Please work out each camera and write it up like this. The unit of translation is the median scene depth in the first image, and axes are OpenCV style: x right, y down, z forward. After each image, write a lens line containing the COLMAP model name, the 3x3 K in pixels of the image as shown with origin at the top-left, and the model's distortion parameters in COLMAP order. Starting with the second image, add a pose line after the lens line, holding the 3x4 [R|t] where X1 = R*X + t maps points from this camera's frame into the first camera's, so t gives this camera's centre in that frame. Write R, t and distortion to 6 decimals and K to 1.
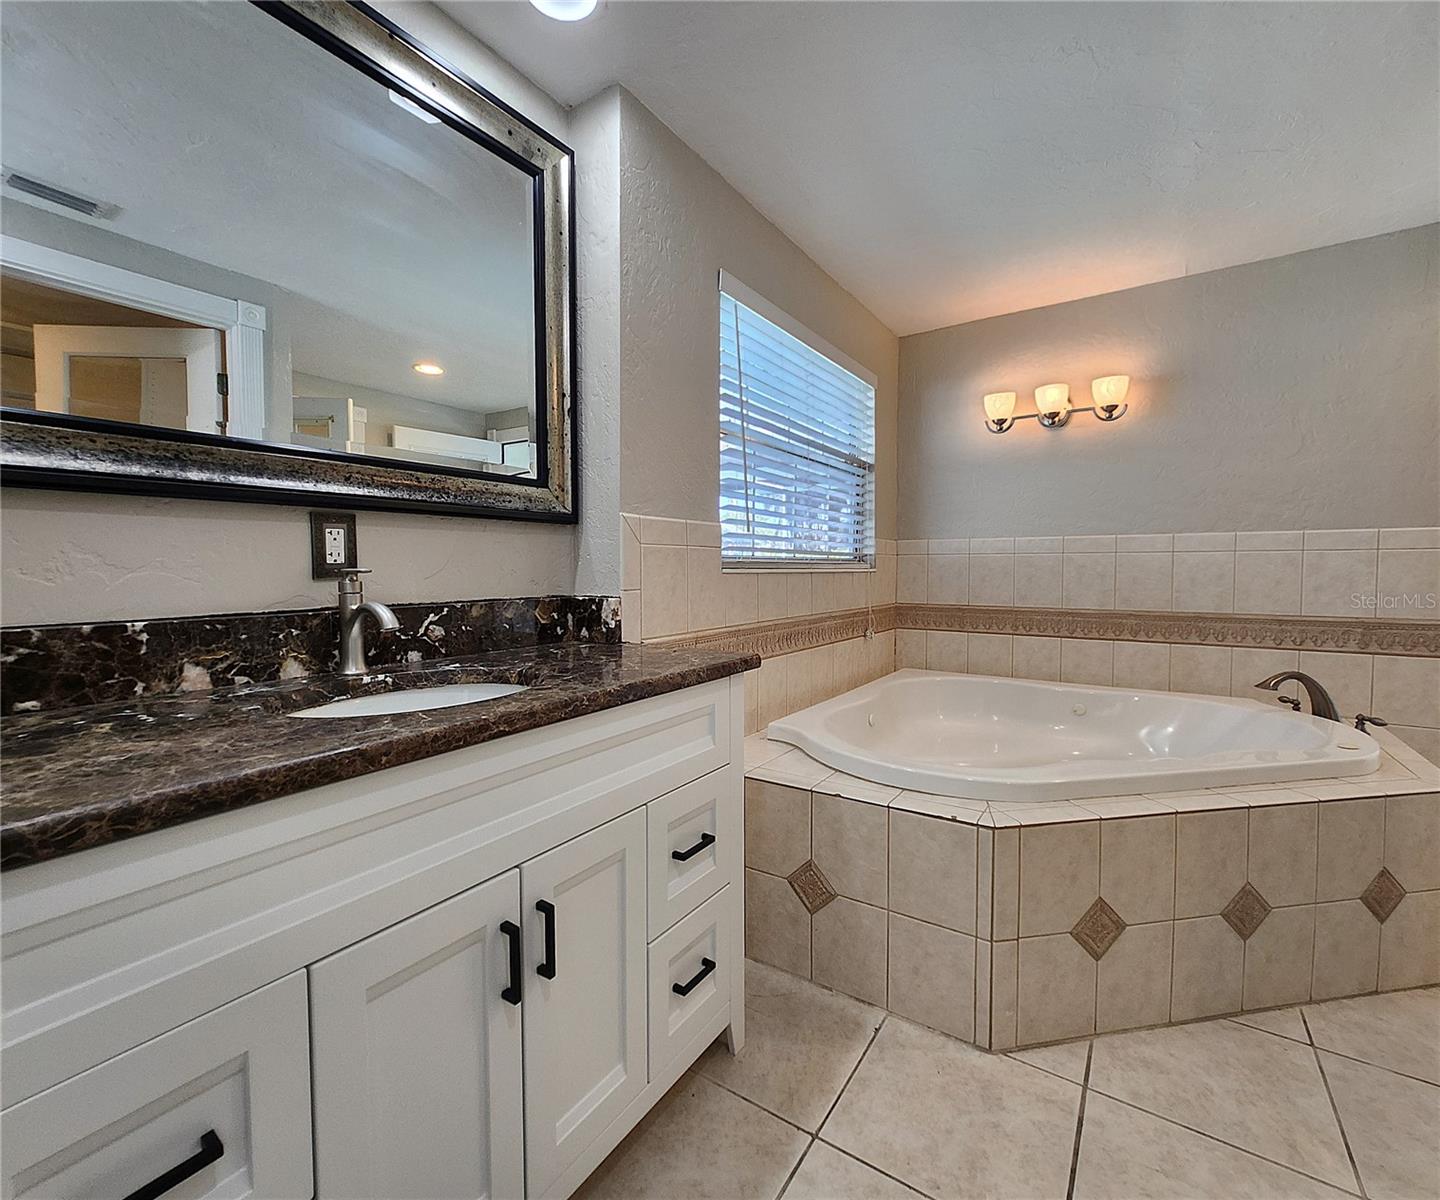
lens RADIAL K [[643.2, 0, 720.0], [0, 643.2, 600.0], [0, 0, 1]] dist [0.000544, -0.000003]
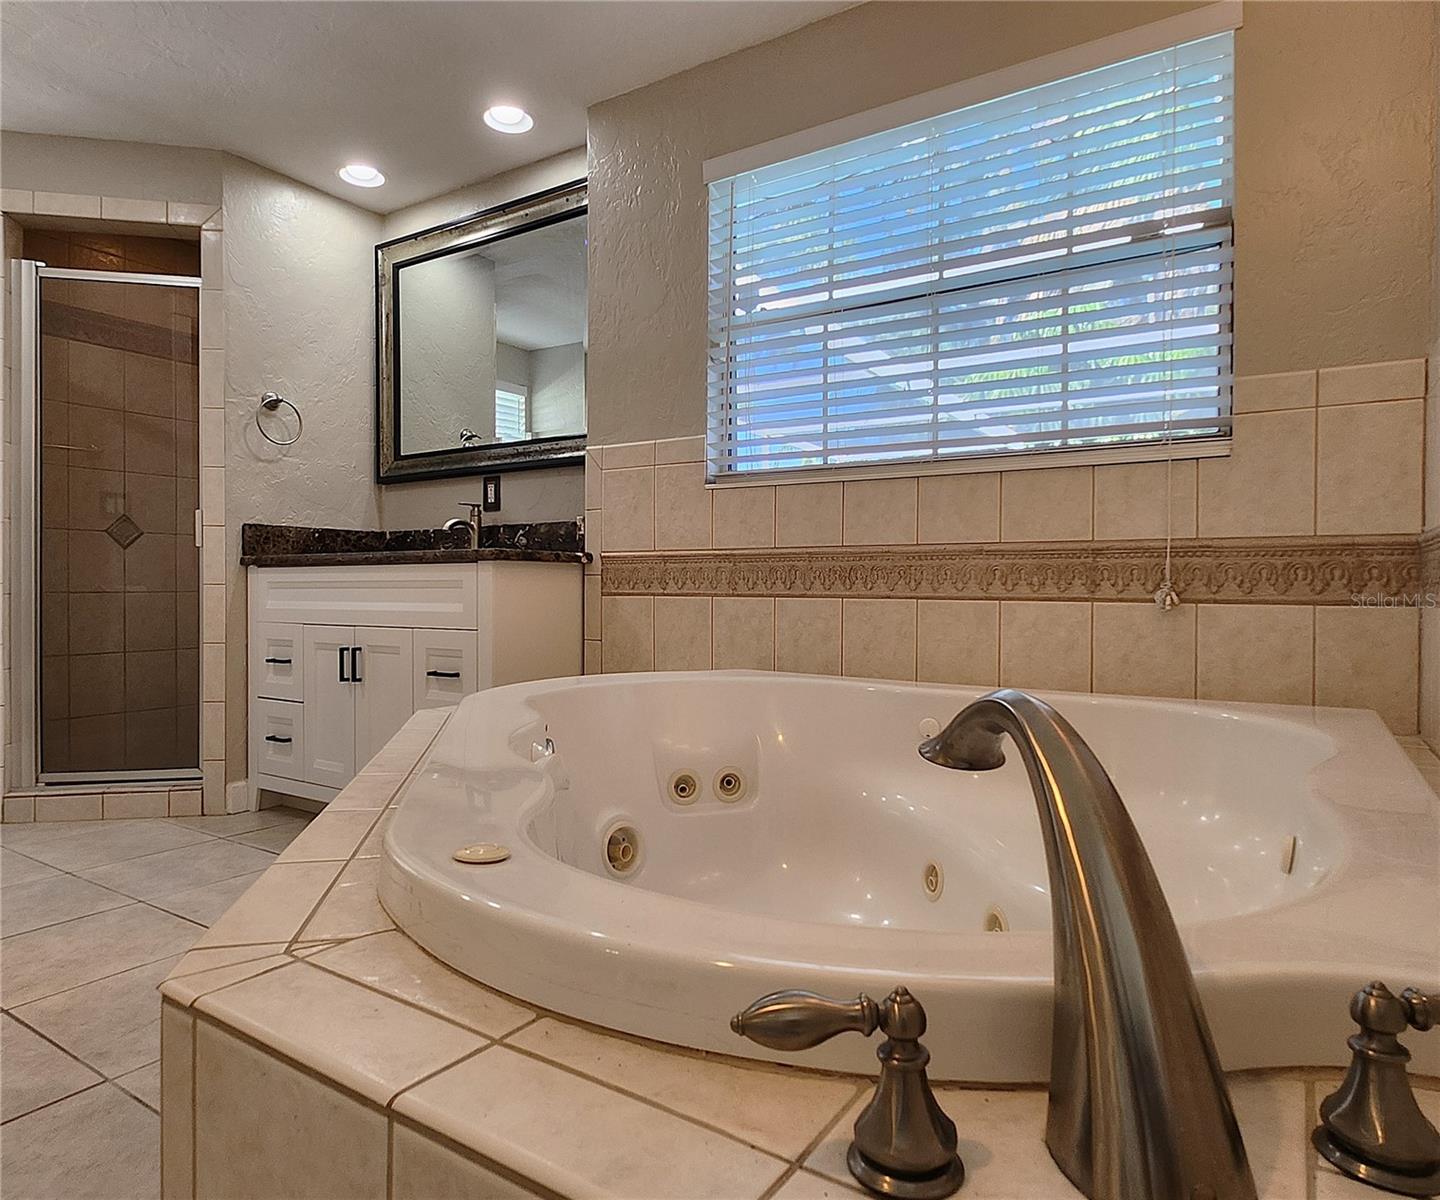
lens RADIAL K [[884.7, 0, 720.0], [0, 884.7, 600.0], [0, 0, 1]] dist [0.000967, -0.001959]
pose [[0.024734, 0.016328, -0.999561, 1.833907], [-0.058137, 0.998198, 0.014867, 0.137261], [0.998002, 0.057744, 0.025639, 1.449554]]
